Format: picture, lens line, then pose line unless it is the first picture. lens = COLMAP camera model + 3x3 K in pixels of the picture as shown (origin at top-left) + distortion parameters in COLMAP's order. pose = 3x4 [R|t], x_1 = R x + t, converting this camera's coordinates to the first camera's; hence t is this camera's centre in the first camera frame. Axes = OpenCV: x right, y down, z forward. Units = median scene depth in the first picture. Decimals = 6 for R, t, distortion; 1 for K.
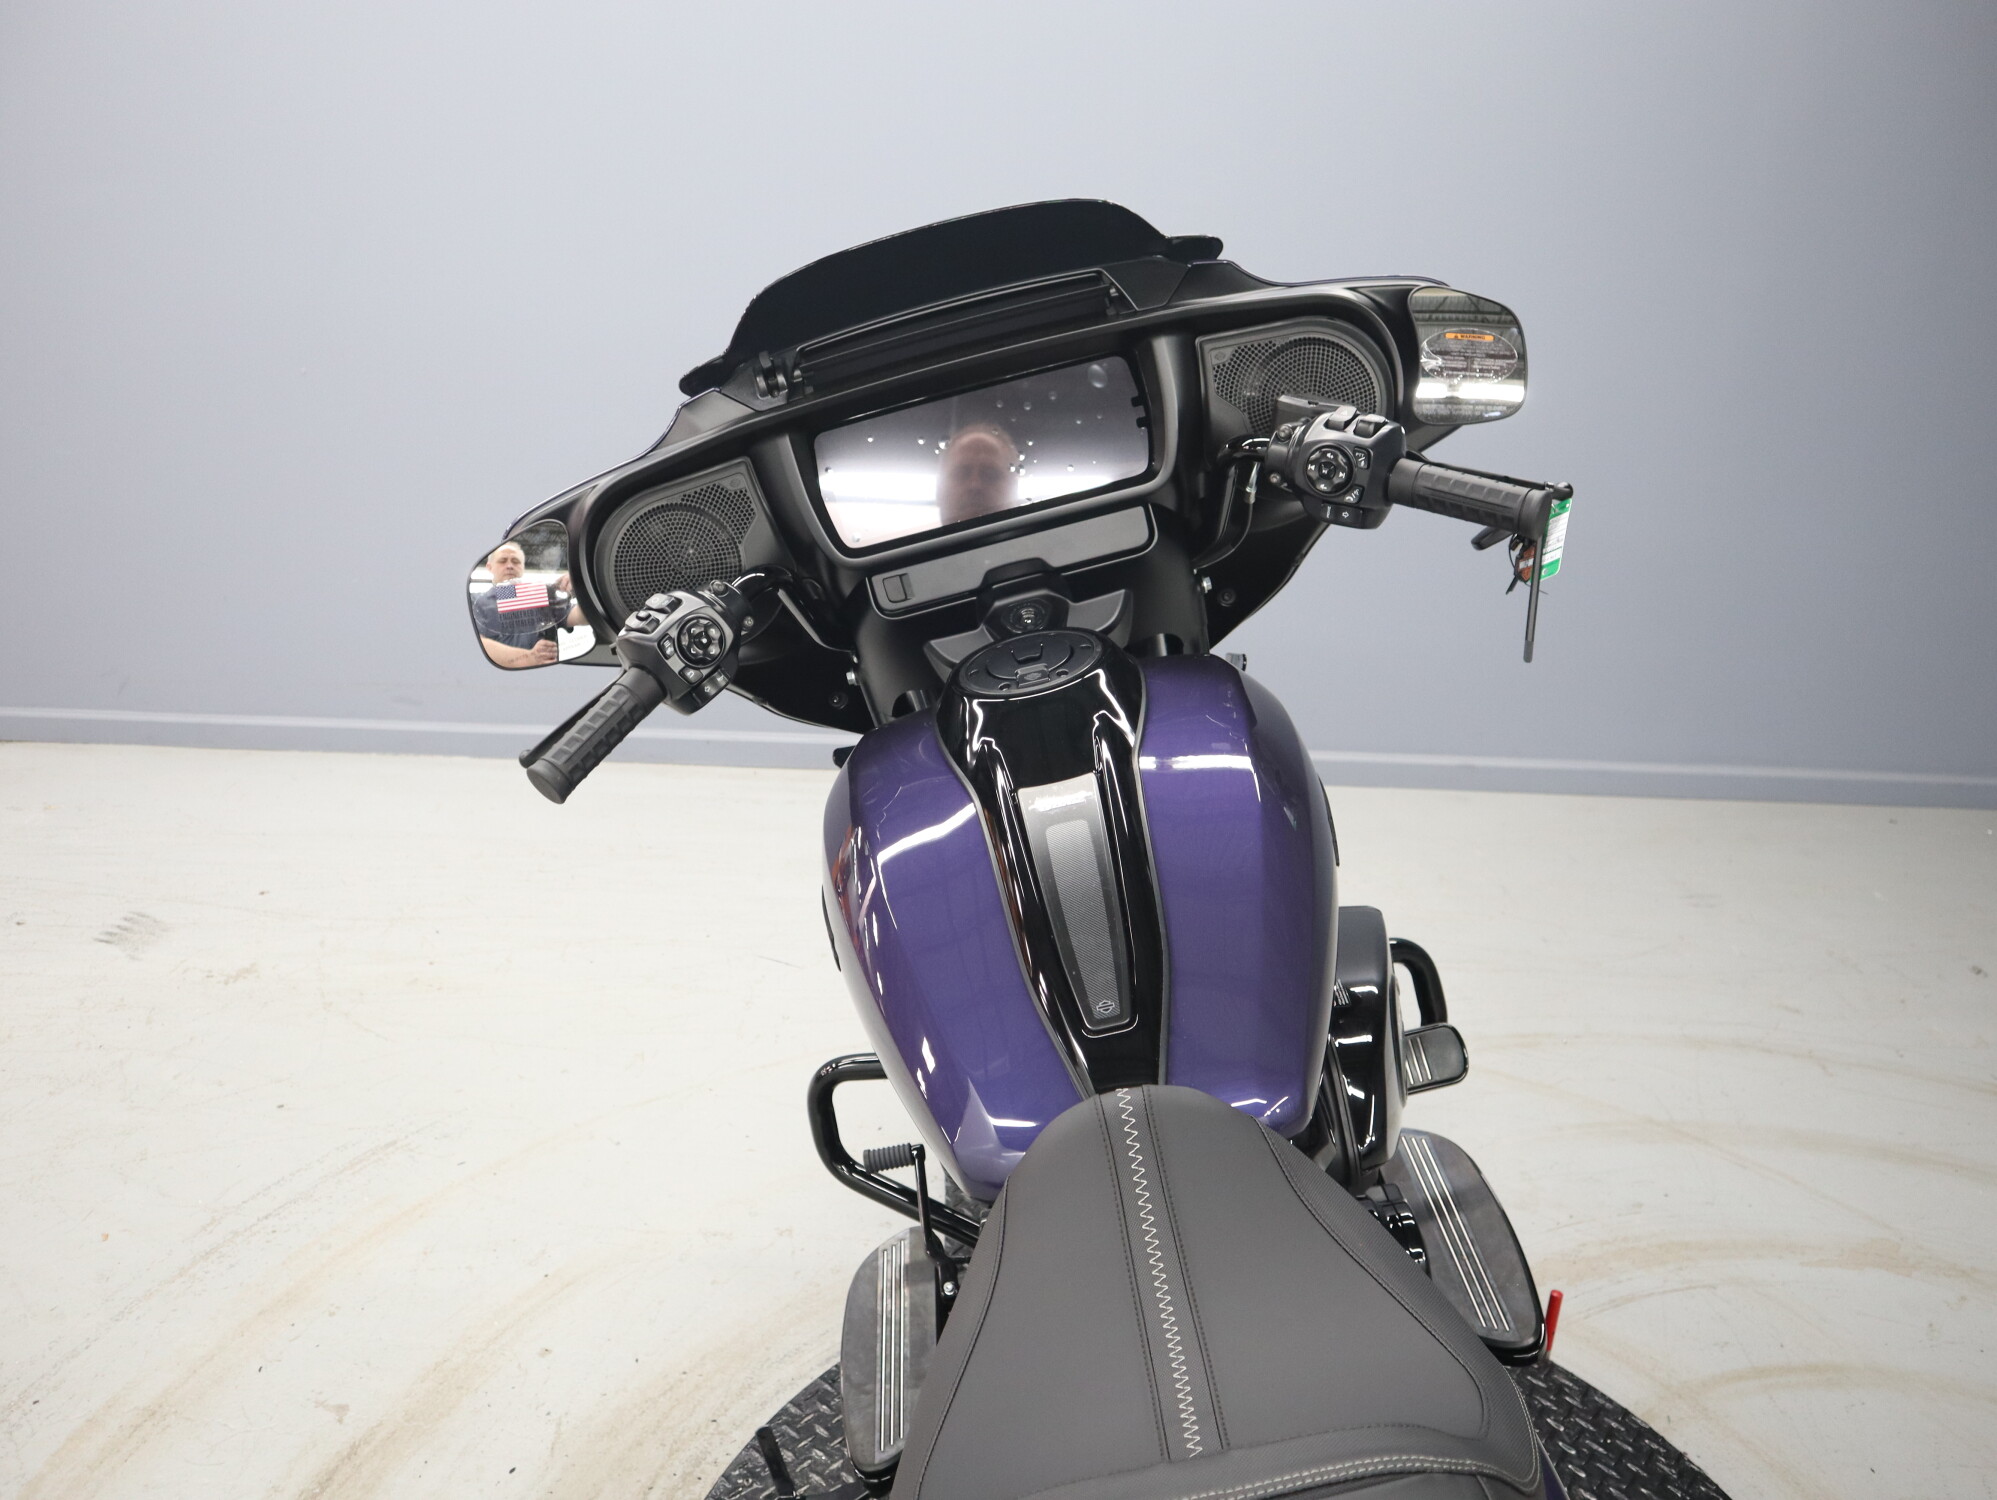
lens RADIAL K [[1563.6, 0, 994.5], [0, 1563.6, 754.6], [0, 0, 1]] dist [-0.122458, 0.075978]
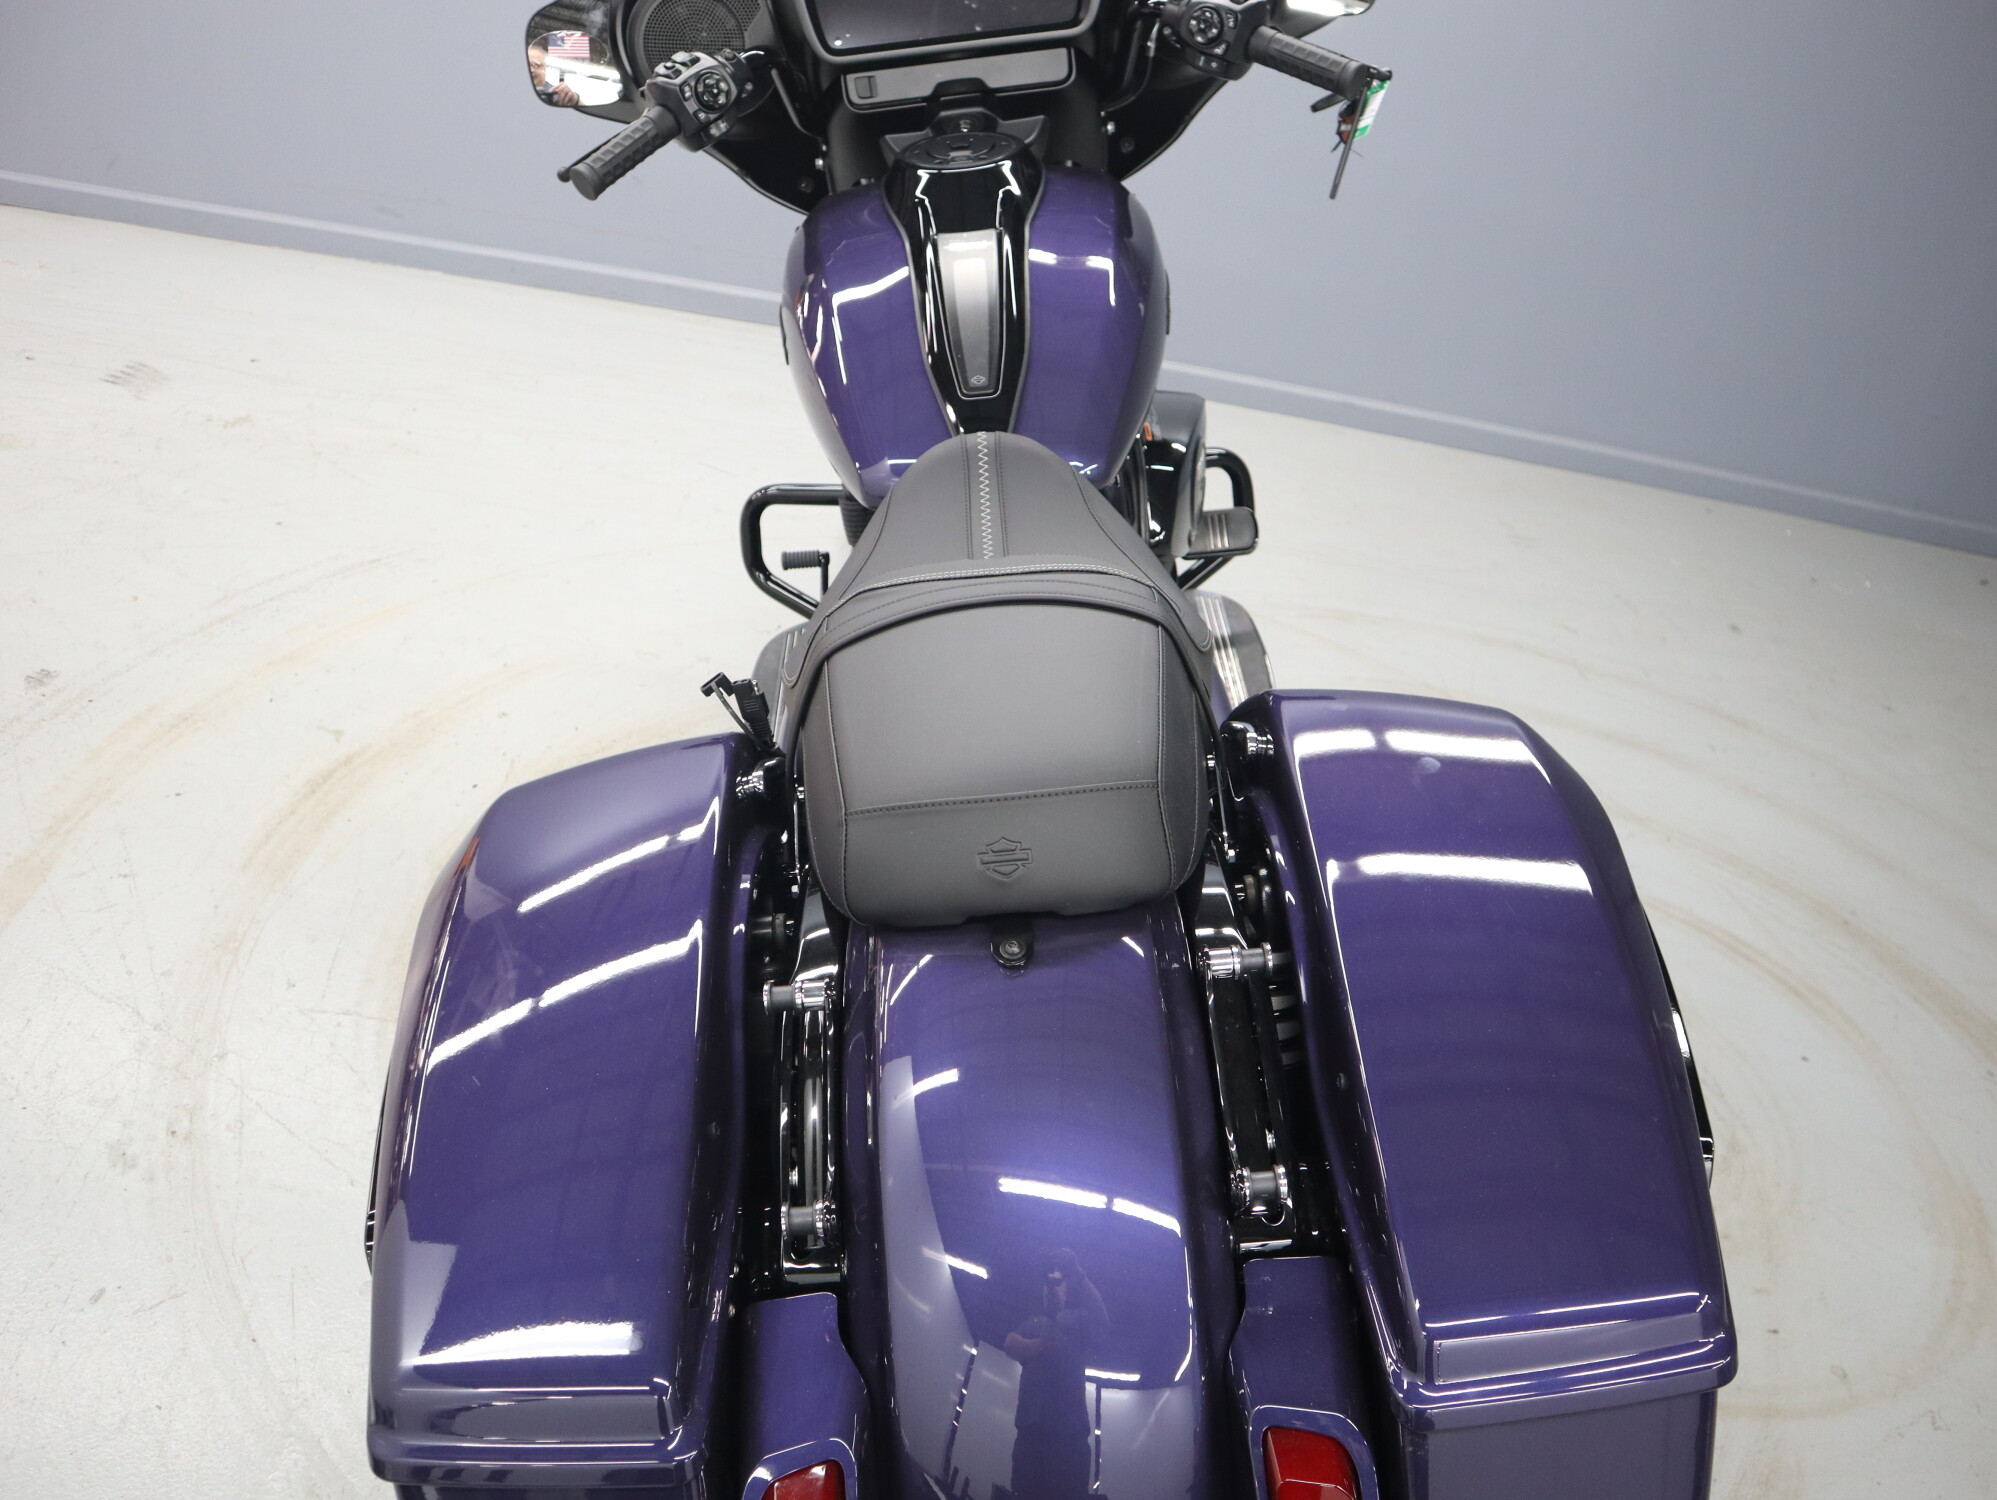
lens RADIAL K [[1563.6, 0, 989.1], [0, 1563.6, 752.3], [0, 0, 1]] dist [-0.122458, 0.075978]
pose [[0.990075, 0.124392, 0.065403, 0.023388], [-0.135297, 0.969552, 0.204118, 0.151853], [-0.038021, -0.210941, 0.976759, -0.333418]]
